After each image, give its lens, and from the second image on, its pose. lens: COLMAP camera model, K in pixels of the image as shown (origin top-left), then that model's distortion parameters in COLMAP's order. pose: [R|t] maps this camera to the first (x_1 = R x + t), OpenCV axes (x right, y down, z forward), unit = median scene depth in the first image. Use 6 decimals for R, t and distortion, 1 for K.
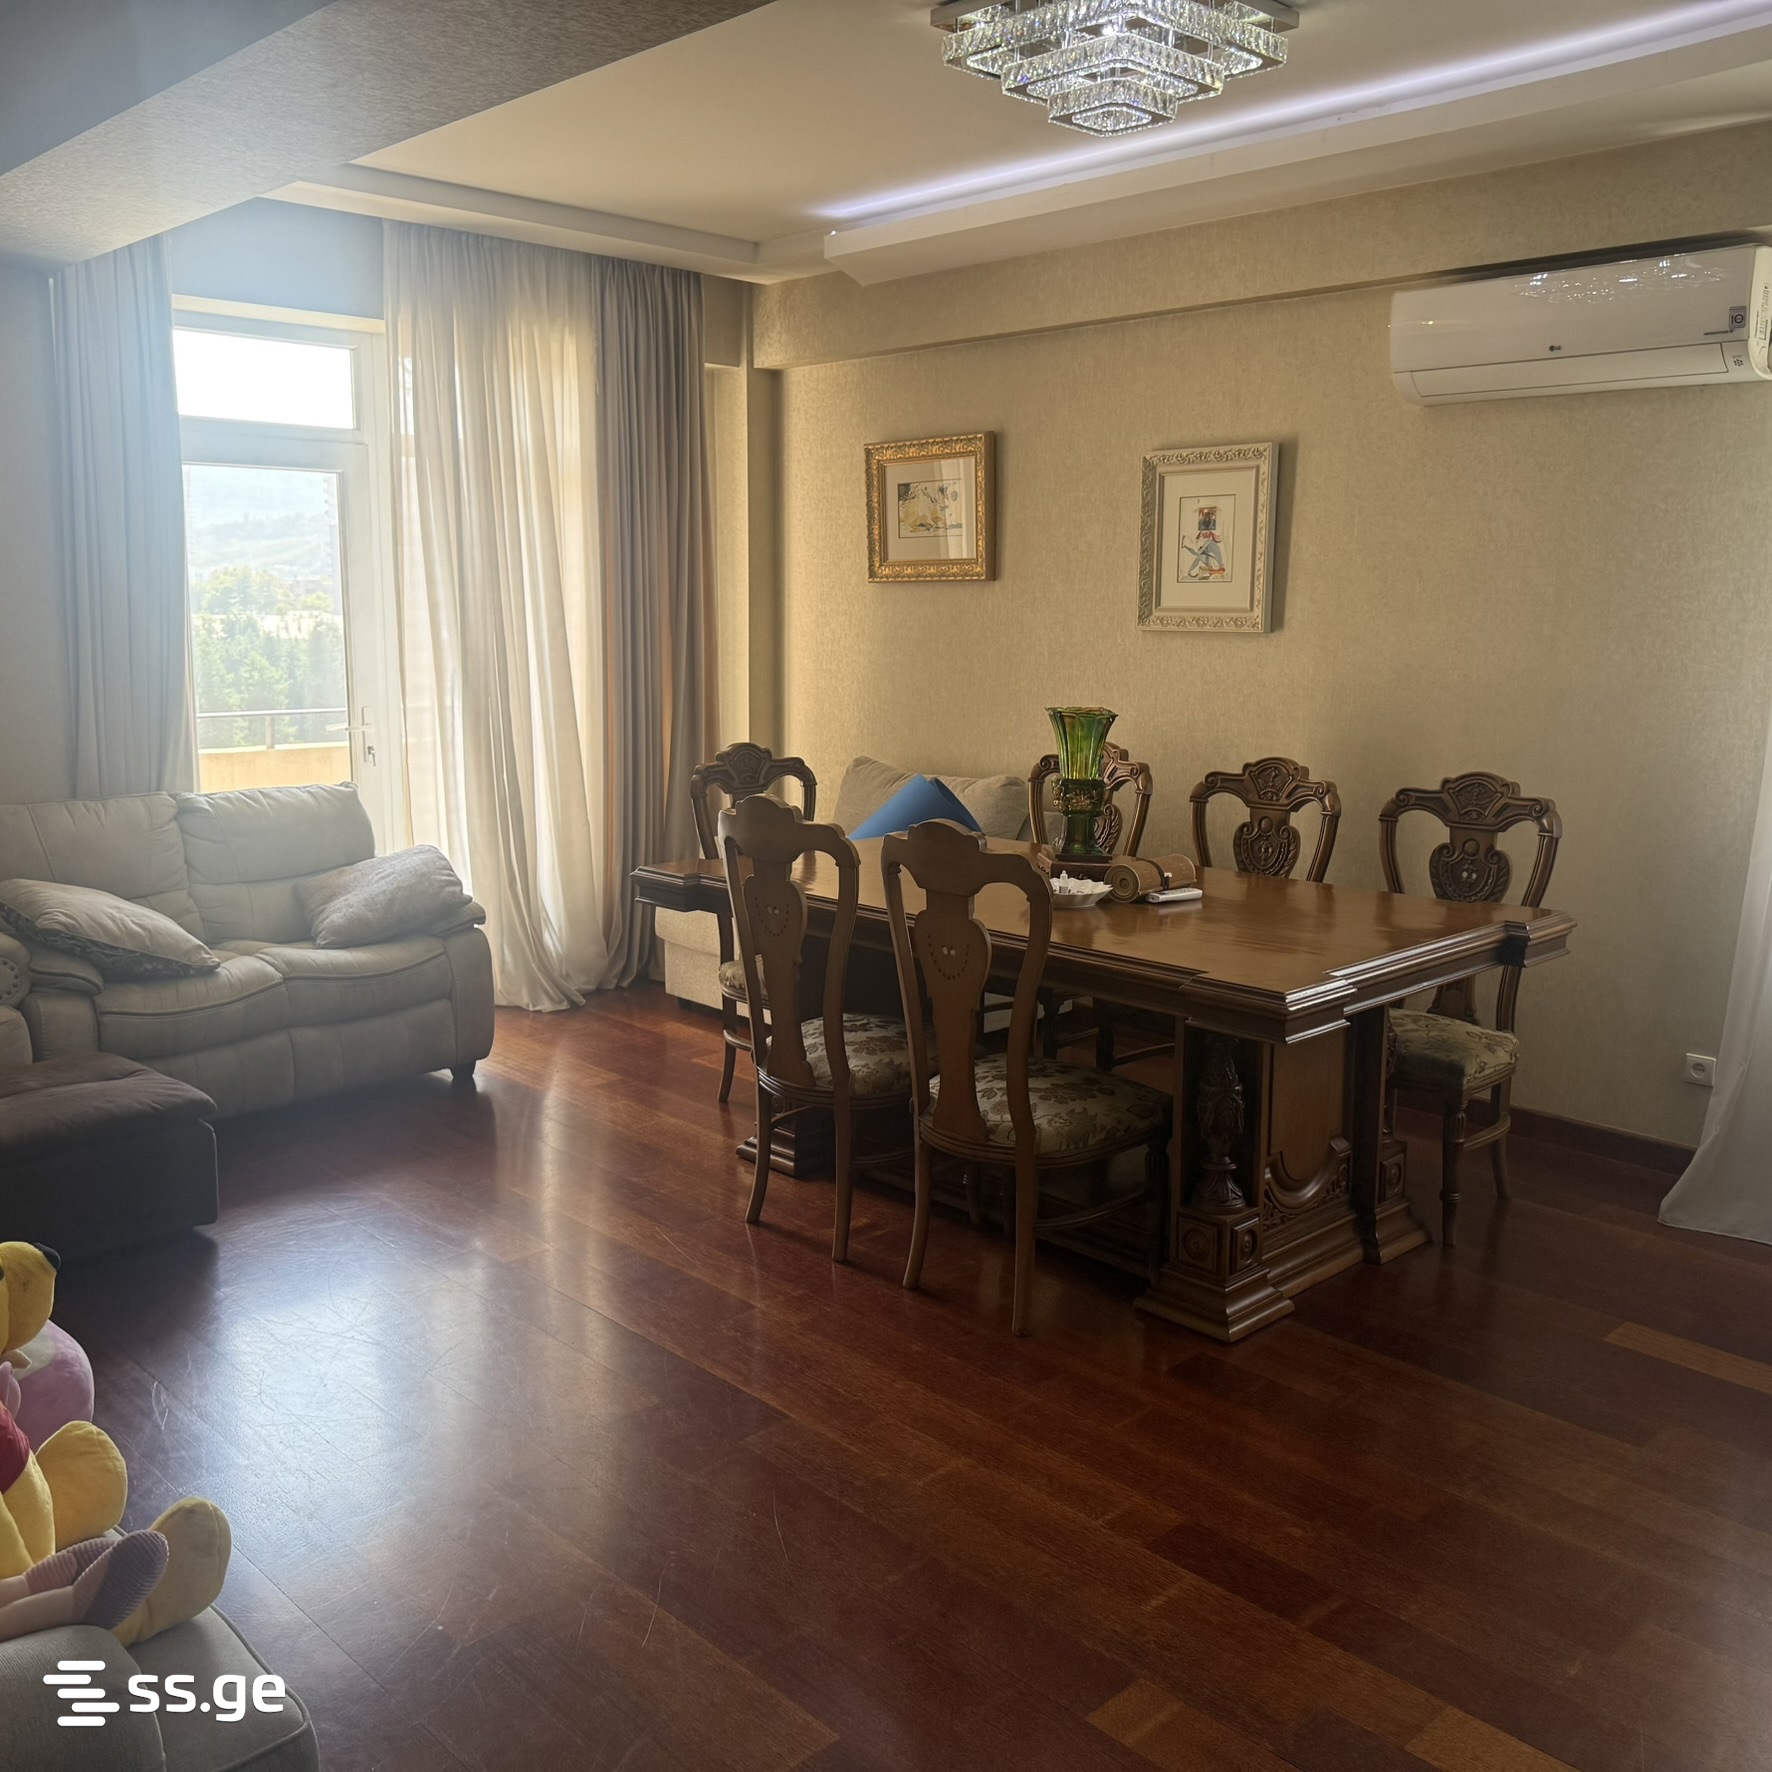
lens RADIAL K [[1694.6, 0, 885.2], [0, 1694.6, 886.6], [0, 0, 1]] dist [0.069019, 0.000000]
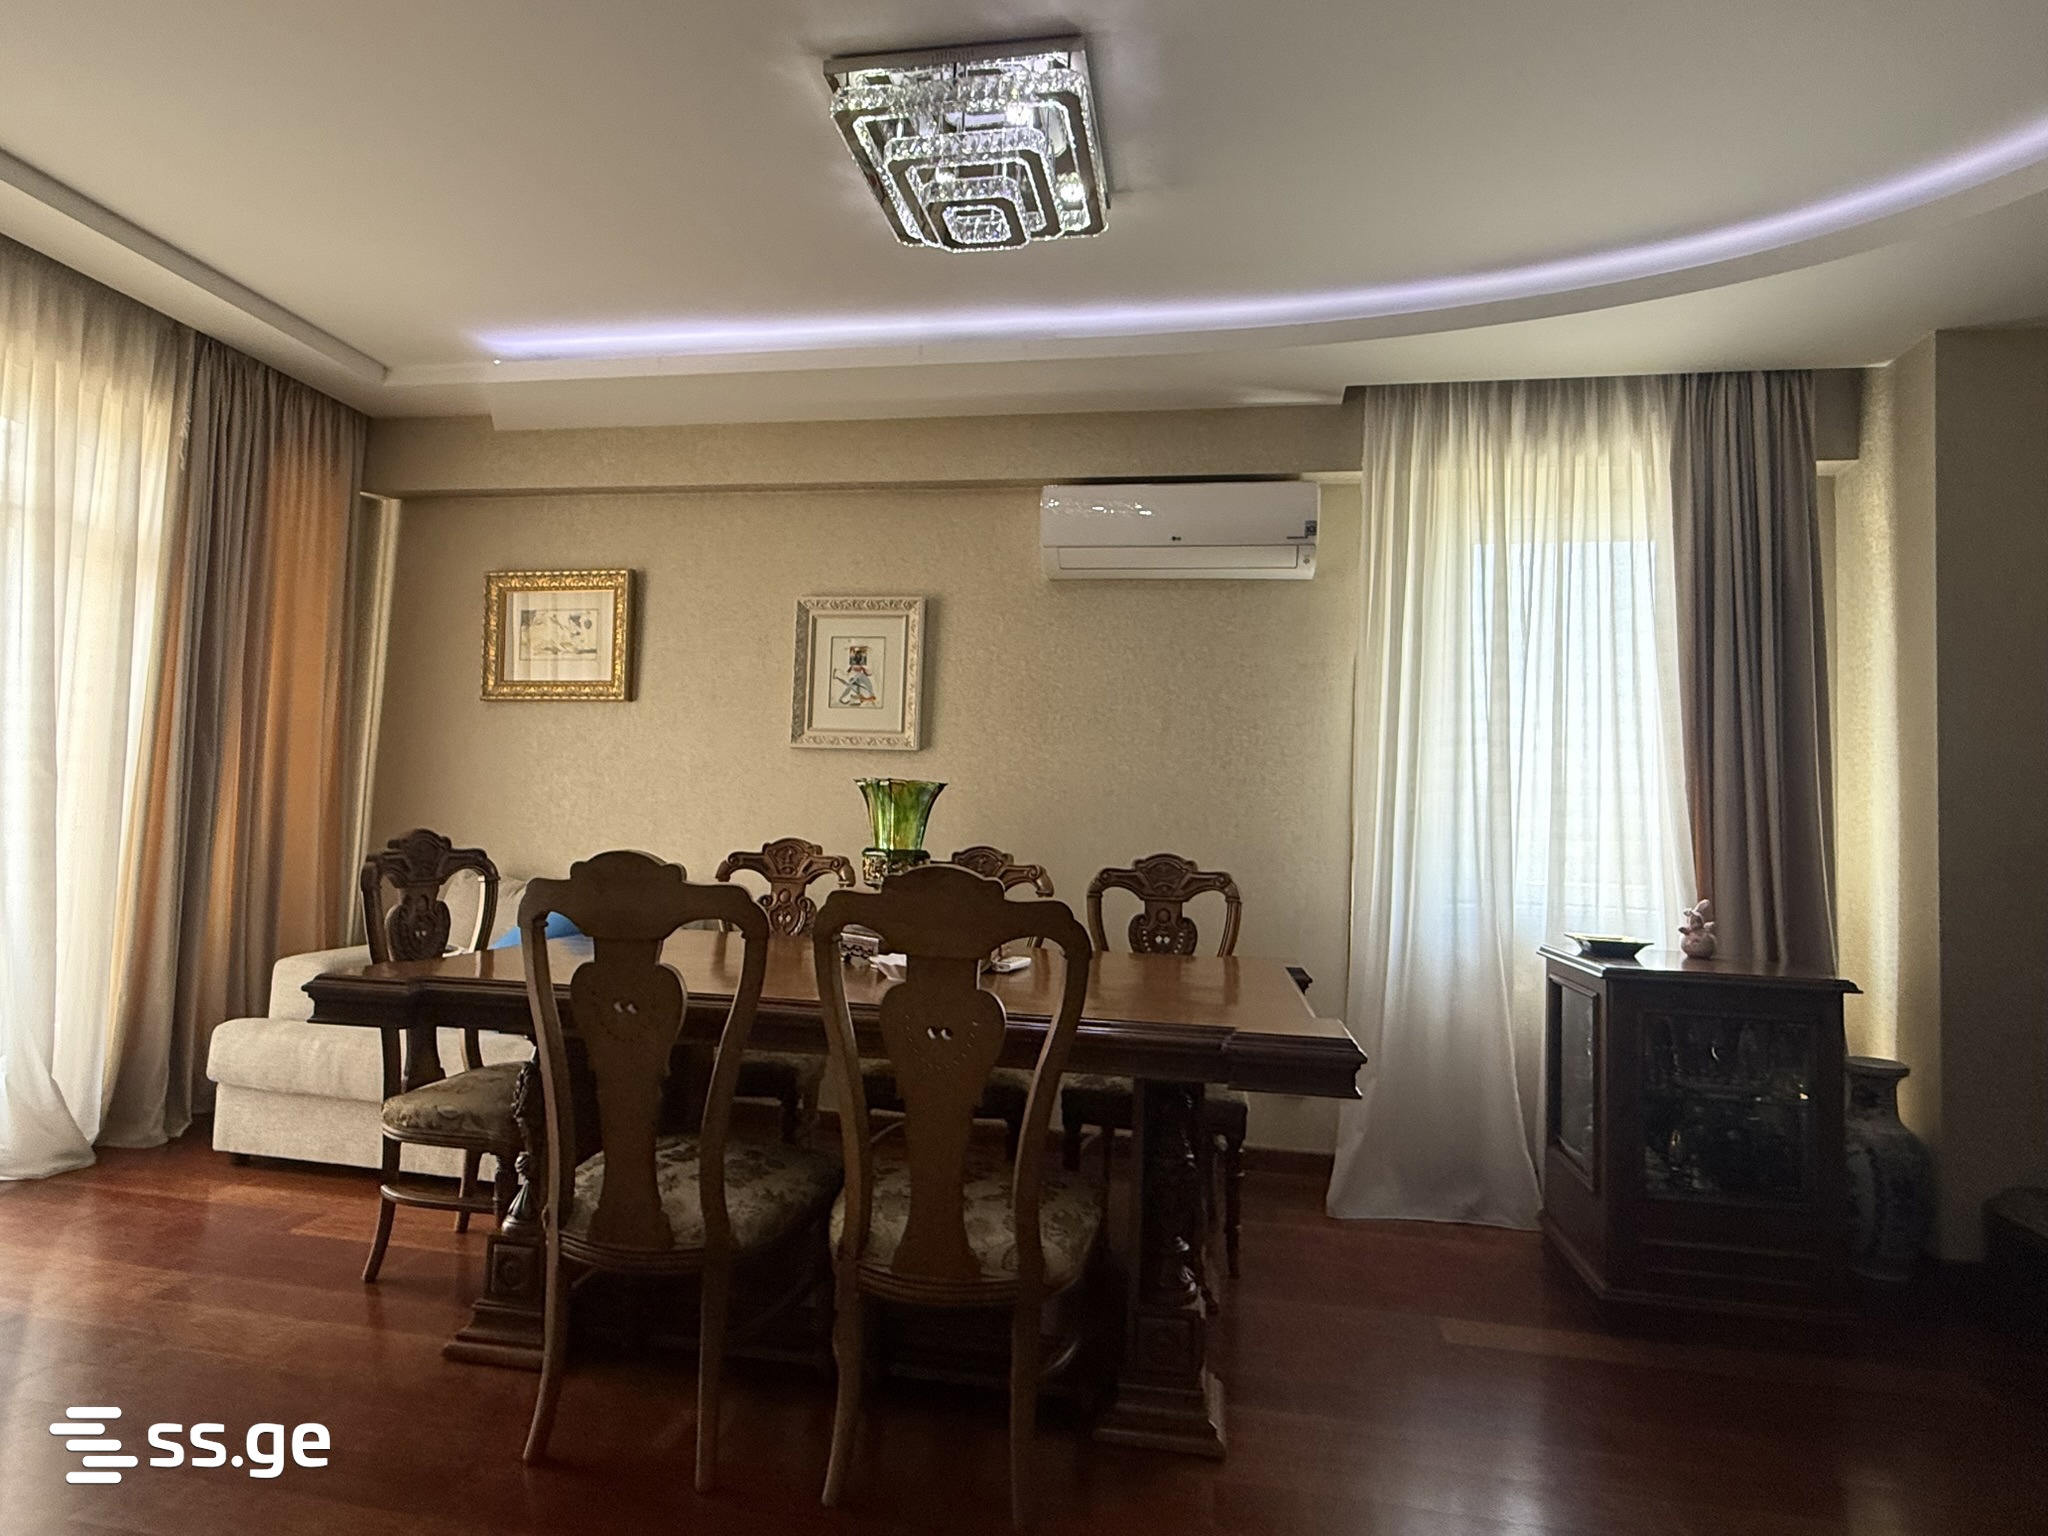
lens RADIAL K [[1077.5, 0, 1029.2], [0, 1077.5, 760.5], [0, 0, 1]] dist [0.002849, -0.004339]
pose [[0.801991, 0.061161, 0.594197, -0.159239], [0.071245, 0.977850, -0.196810, 0.010521], [-0.593072, 0.200173, 0.779869, 0.374079]]
